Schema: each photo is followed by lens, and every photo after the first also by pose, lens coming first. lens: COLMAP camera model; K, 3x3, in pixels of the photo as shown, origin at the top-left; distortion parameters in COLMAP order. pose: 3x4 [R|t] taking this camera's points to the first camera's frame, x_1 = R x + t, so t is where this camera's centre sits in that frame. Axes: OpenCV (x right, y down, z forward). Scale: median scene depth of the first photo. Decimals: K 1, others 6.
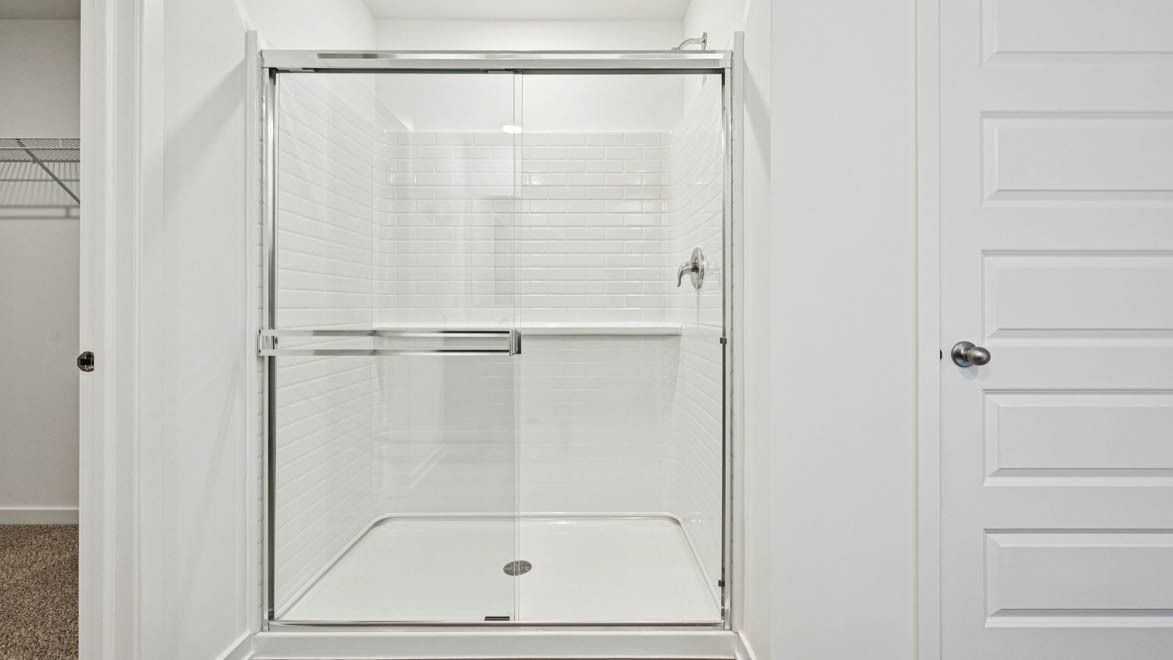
lens RADIAL K [[369.0, 0, 585.9], [0, 369.0, 322.4], [0, 0, 1]] dist [-0.000078, 0.000017]
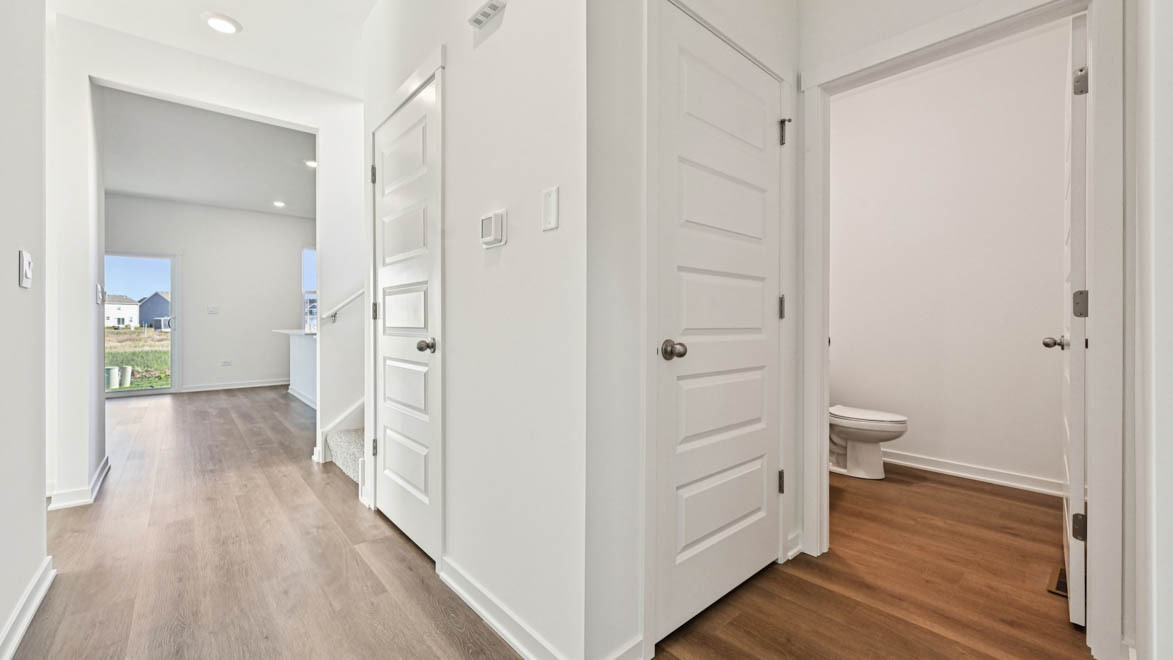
lens RADIAL K [[468.4, 0, 587.1], [0, 468.4, 327.1], [0, 0, 1]] dist [0.001258, 0.000010]
pose [[0.751756, -0.003864, 0.659431, -0.218355], [-0.001900, 0.999966, 0.008026, -0.000373], [-0.659439, -0.007287, 0.751723, -0.000360]]
